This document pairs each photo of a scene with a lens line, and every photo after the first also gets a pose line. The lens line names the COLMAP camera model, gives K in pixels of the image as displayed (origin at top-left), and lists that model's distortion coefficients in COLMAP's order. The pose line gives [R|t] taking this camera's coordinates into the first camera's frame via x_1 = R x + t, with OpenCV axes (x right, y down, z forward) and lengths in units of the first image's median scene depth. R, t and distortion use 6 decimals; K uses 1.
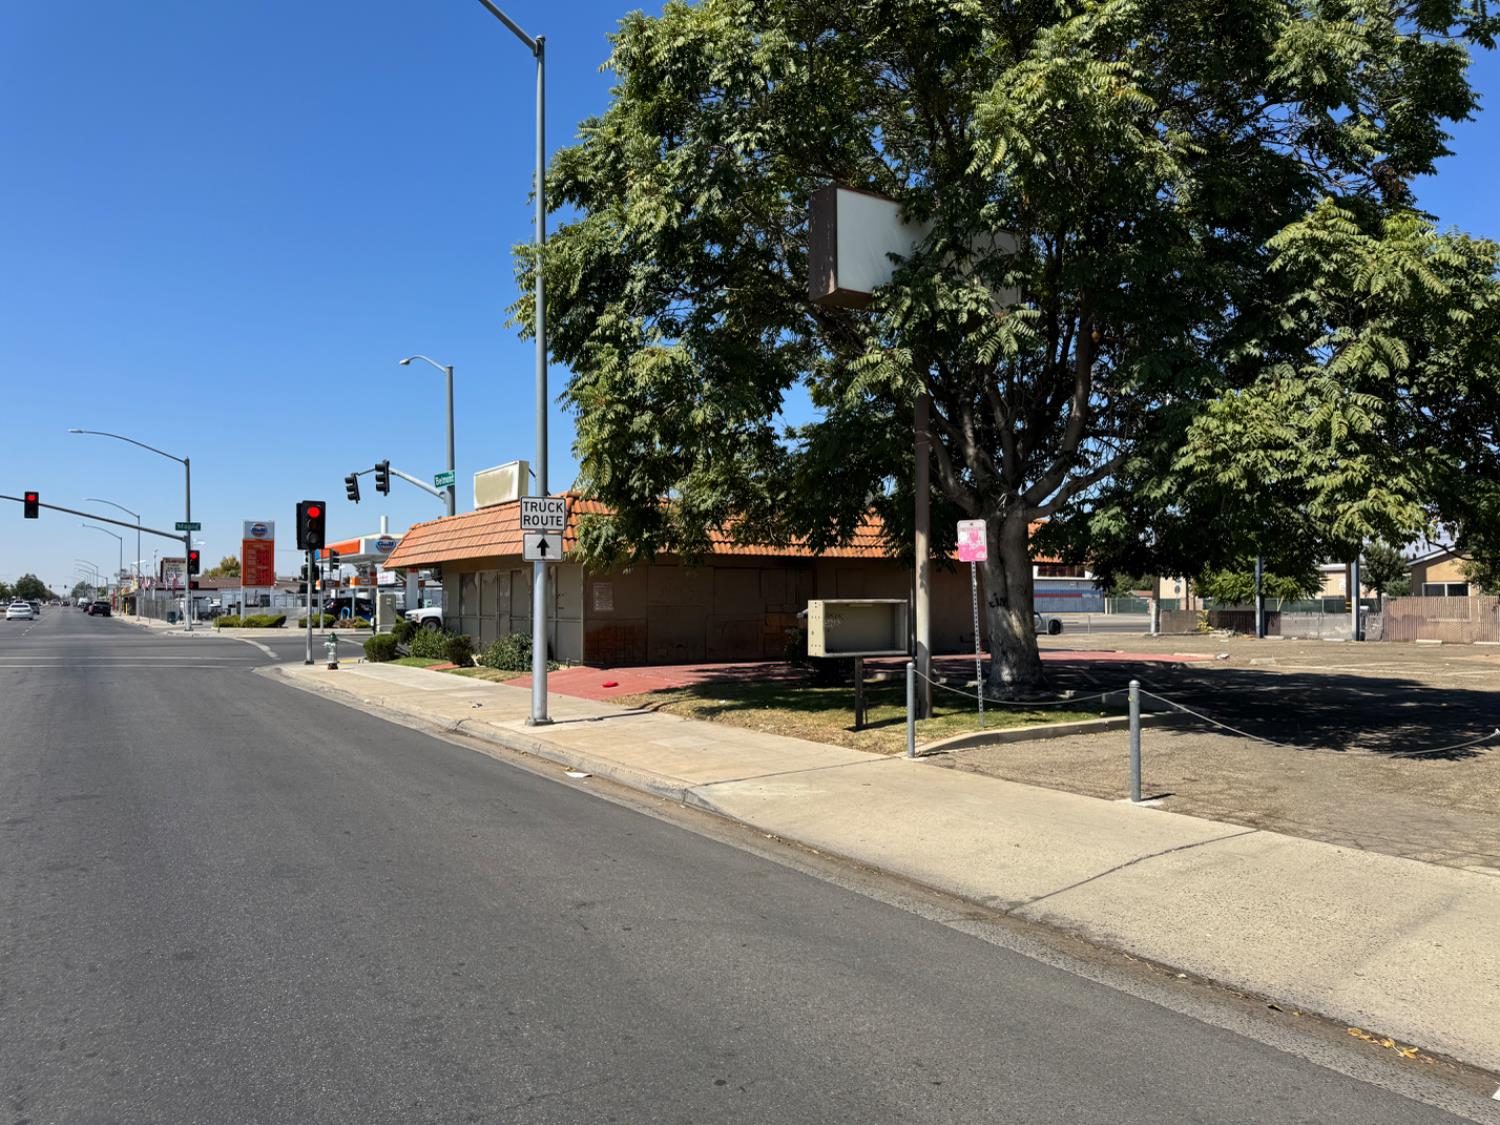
lens RADIAL K [[1063.3, 0, 754.0], [0, 1063.3, 561.6], [0, 0, 1]] dist [0.072510, -0.098875]
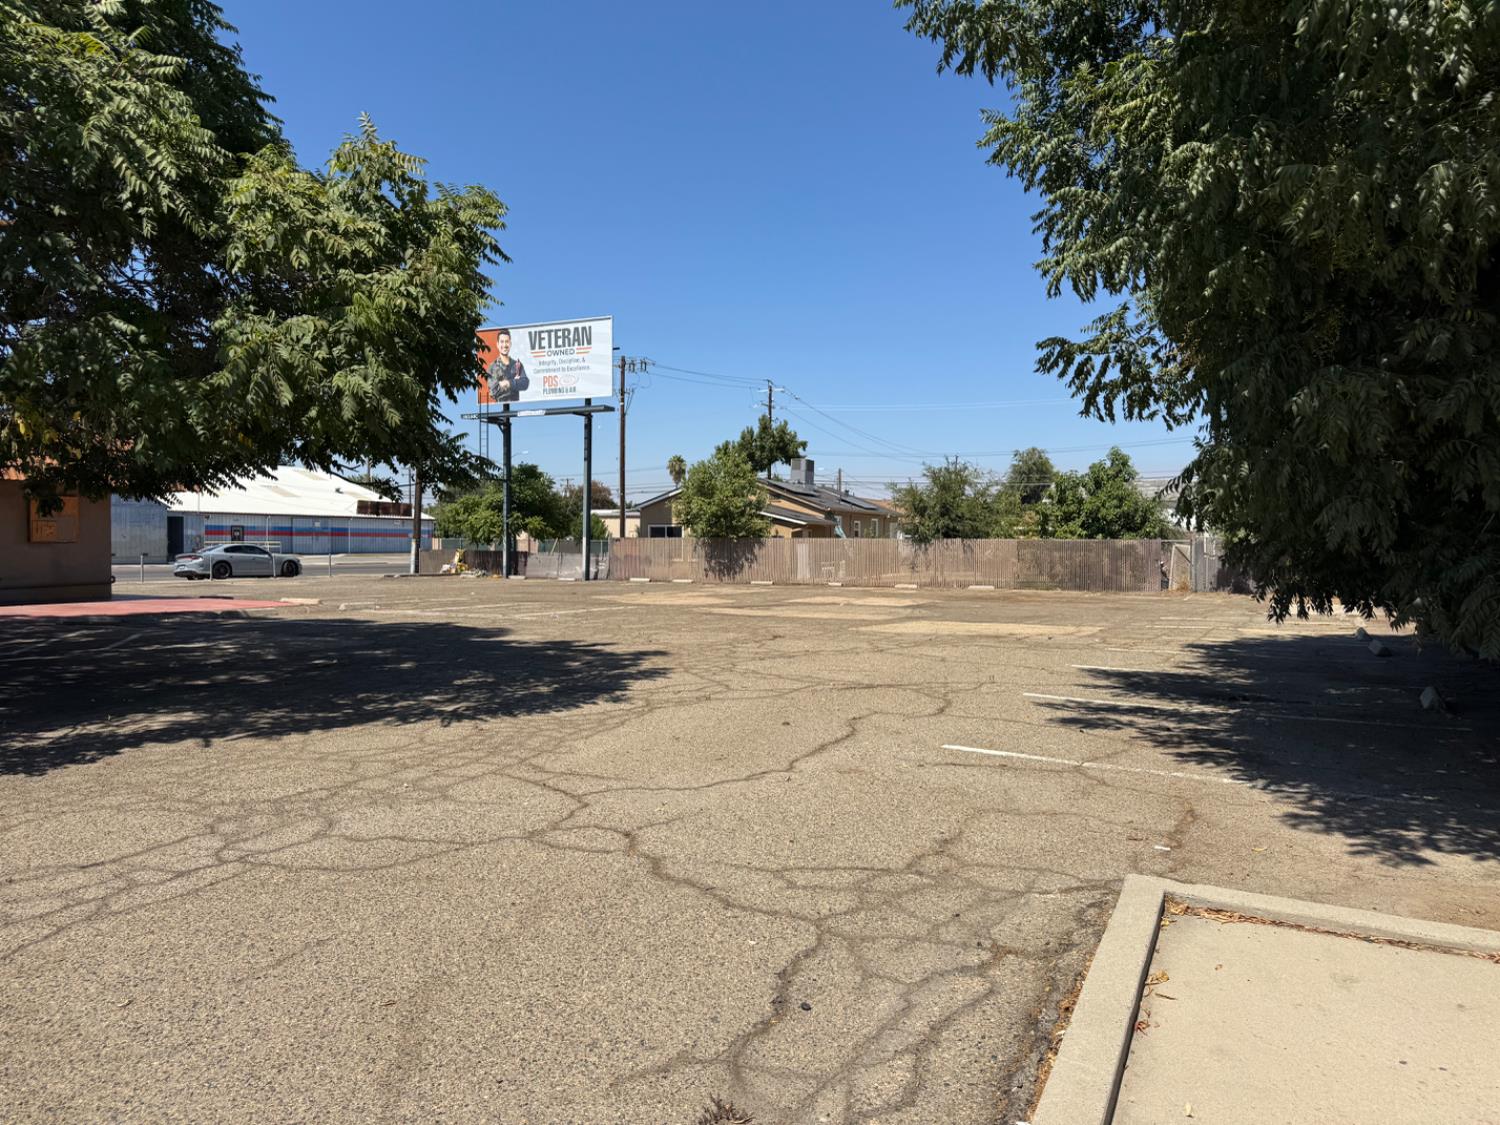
lens RADIAL K [[1063.3, 0, 763.3], [0, 1063.3, 564.2], [0, 0, 1]] dist [0.072510, -0.098875]
pose [[0.852711, -0.002238, 0.522379, 0.161180], [-0.027810, 0.998378, 0.049672, 0.003157], [-0.521643, -0.056884, 0.851266, 0.045595]]
